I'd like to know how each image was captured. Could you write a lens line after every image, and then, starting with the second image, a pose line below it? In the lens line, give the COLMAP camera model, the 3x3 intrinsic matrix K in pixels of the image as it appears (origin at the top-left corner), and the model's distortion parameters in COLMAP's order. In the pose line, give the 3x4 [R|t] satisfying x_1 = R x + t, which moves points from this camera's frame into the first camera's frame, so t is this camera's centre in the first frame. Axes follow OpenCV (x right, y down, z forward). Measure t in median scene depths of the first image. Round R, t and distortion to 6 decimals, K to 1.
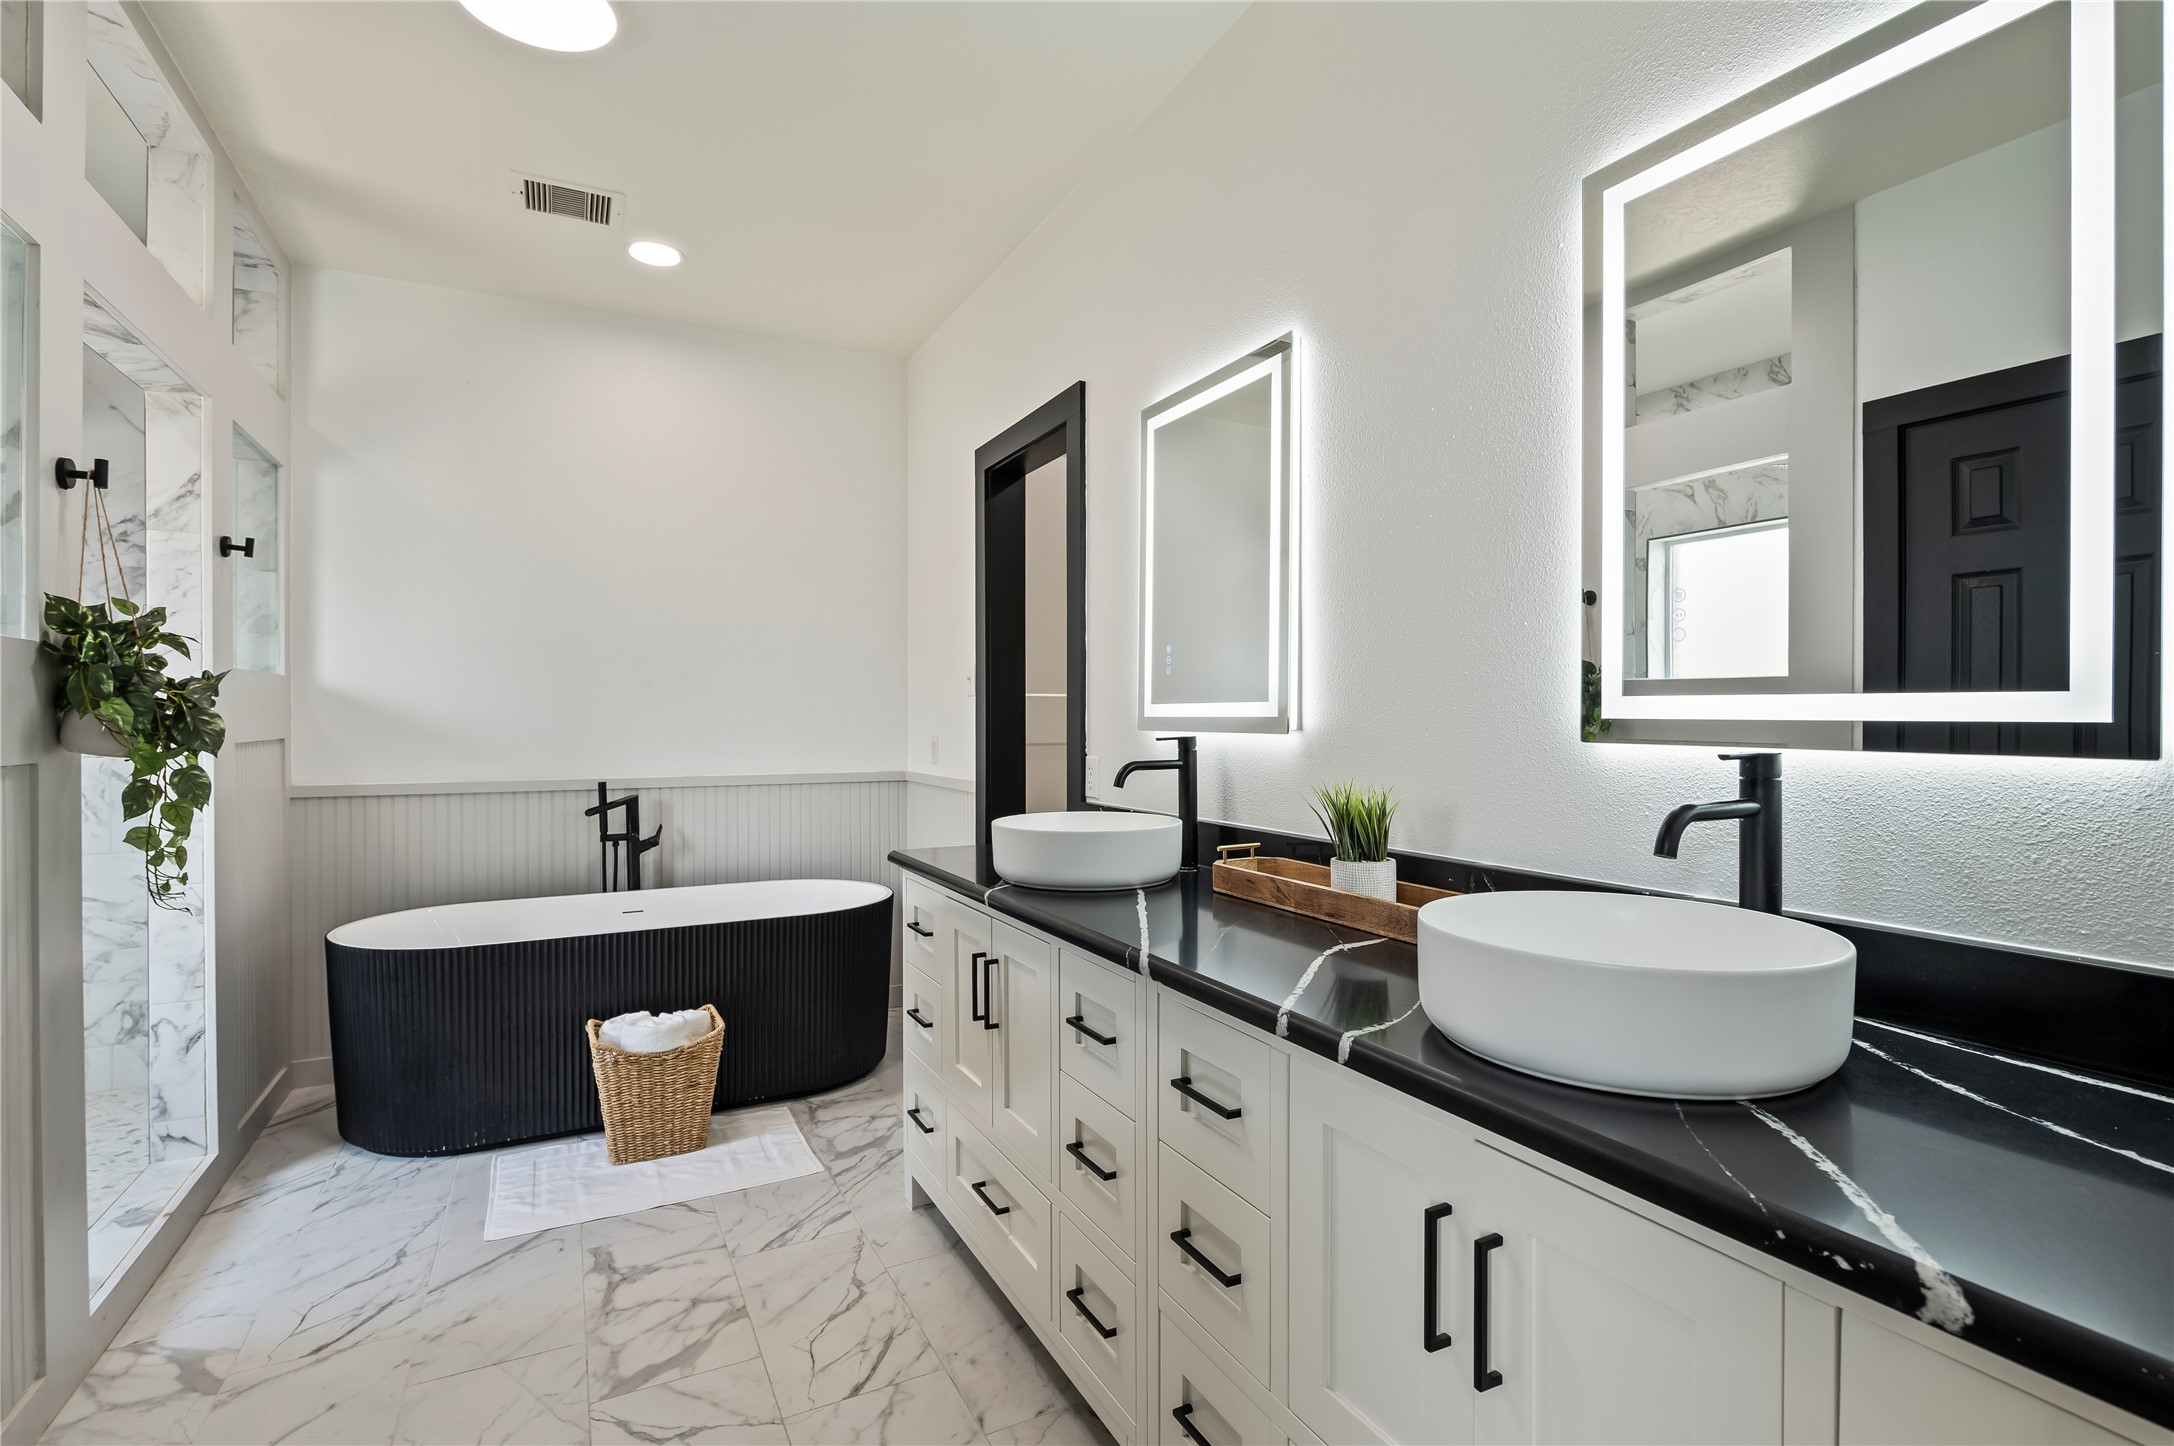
lens RADIAL K [[1006.4, 0, 1088.8], [0, 1006.4, 714.6], [0, 0, 1]] dist [-0.016798, 0.000242]
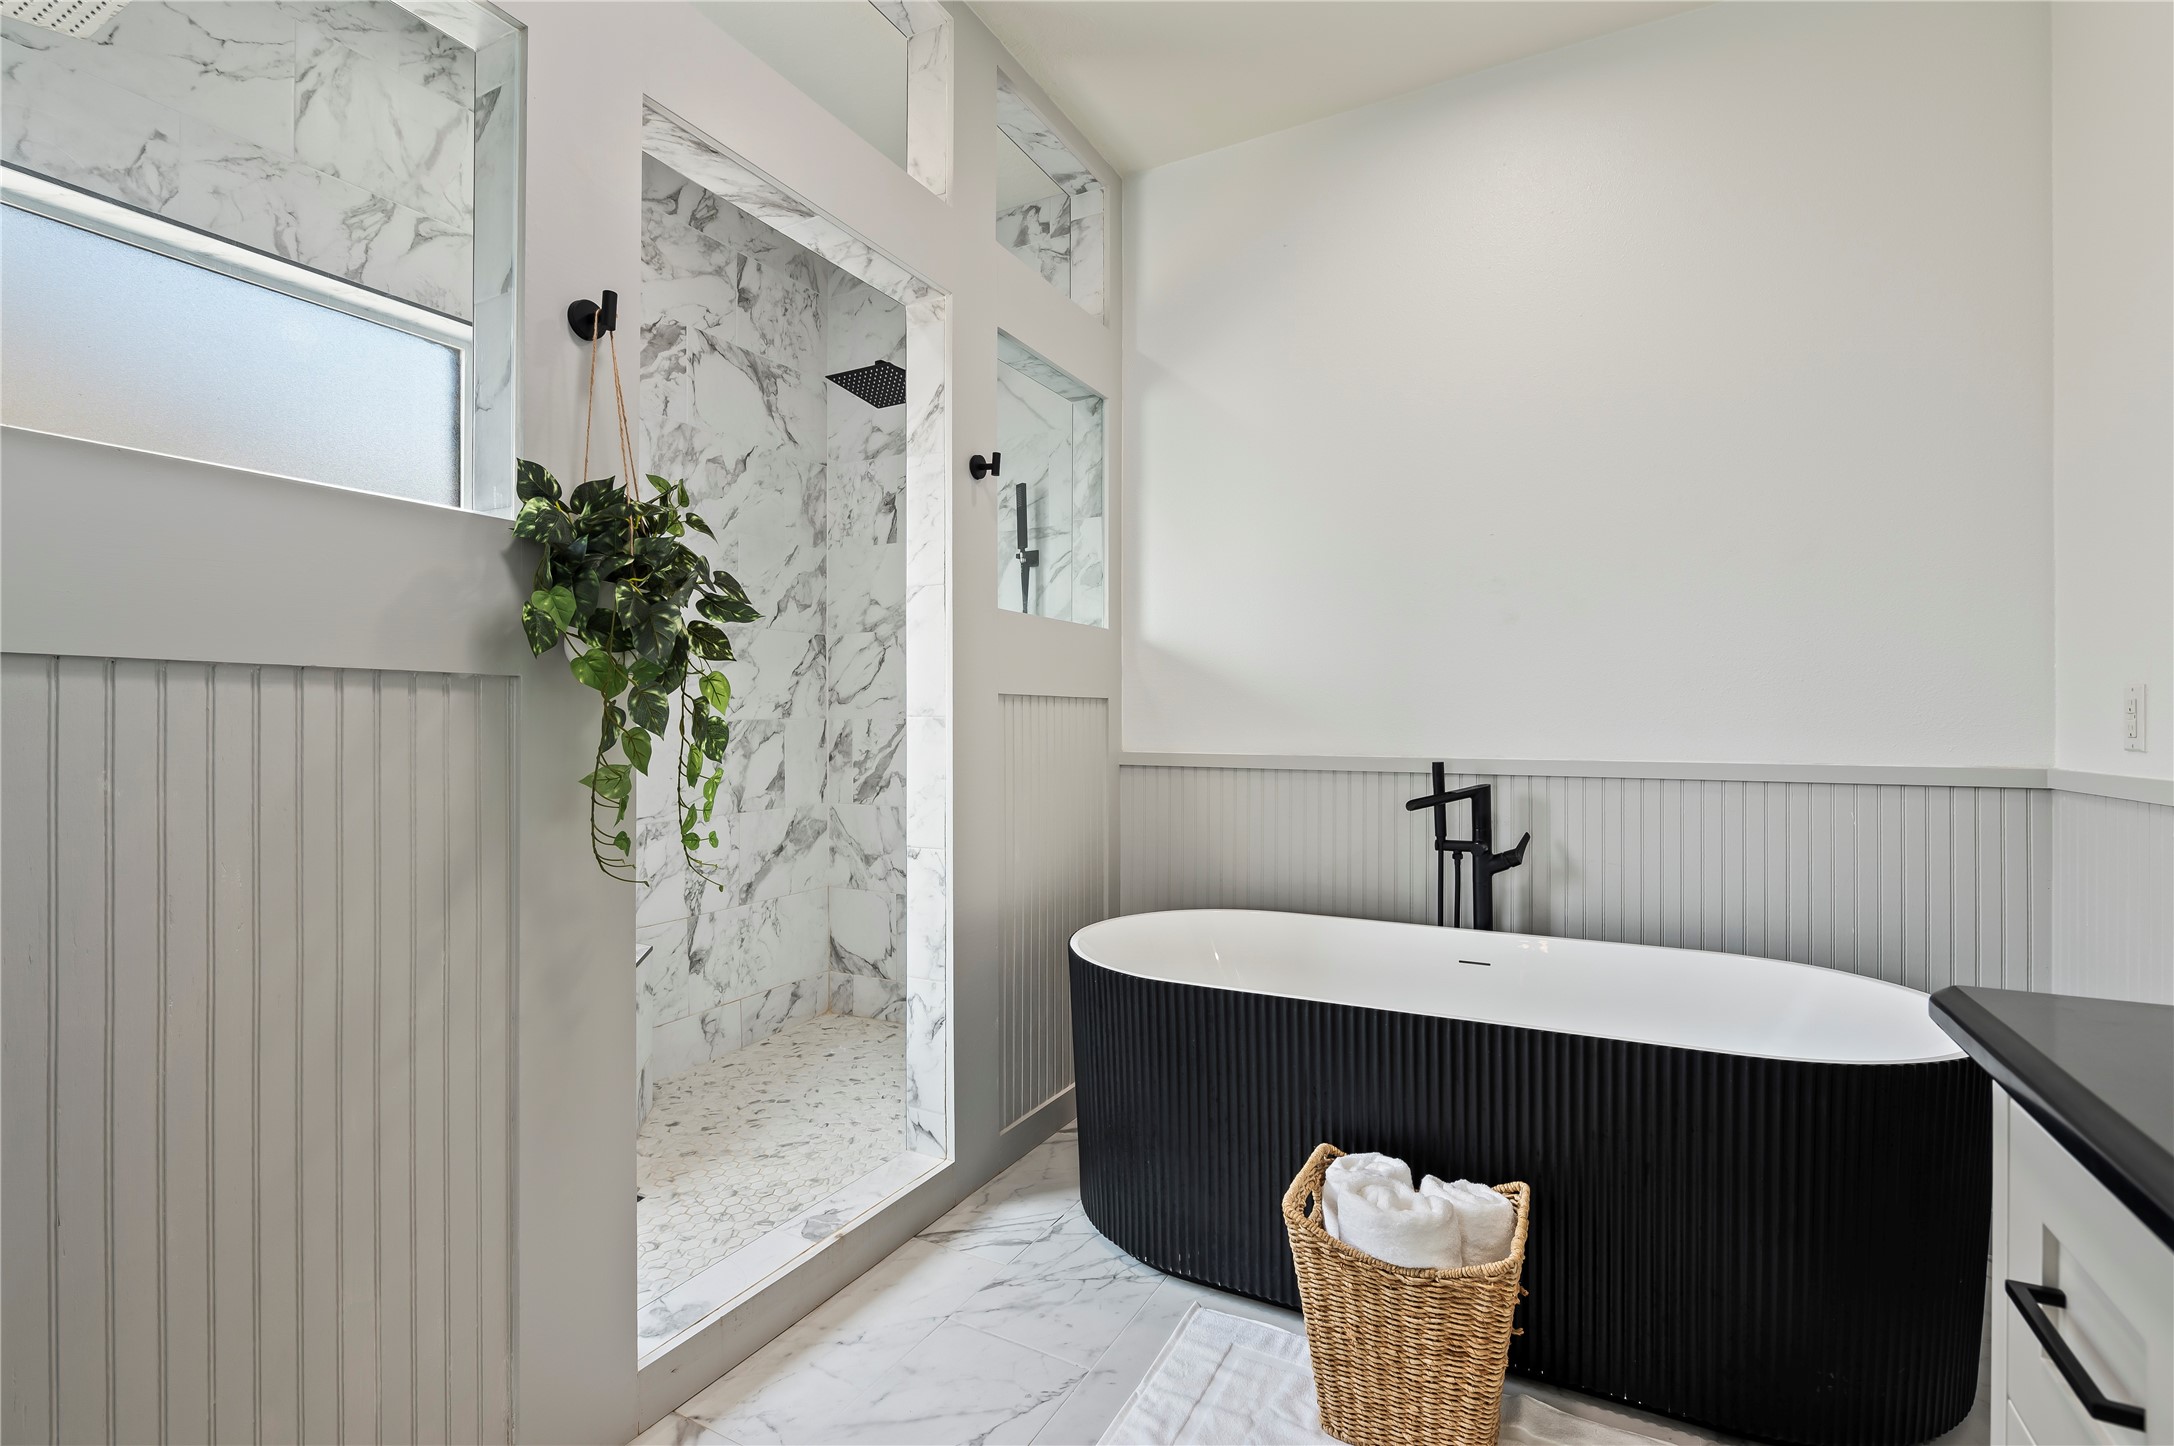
lens RADIAL K [[957.5, 0, 1129.6], [0, 957.5, 720.0], [0, 0, 1]] dist [-0.006796, 0.000429]
pose [[0.571954, -0.001196, -0.820285, -0.095501], [-0.001671, 0.999995, -0.002624, 0.053257], [0.820284, 0.002872, 0.571949, 0.597217]]
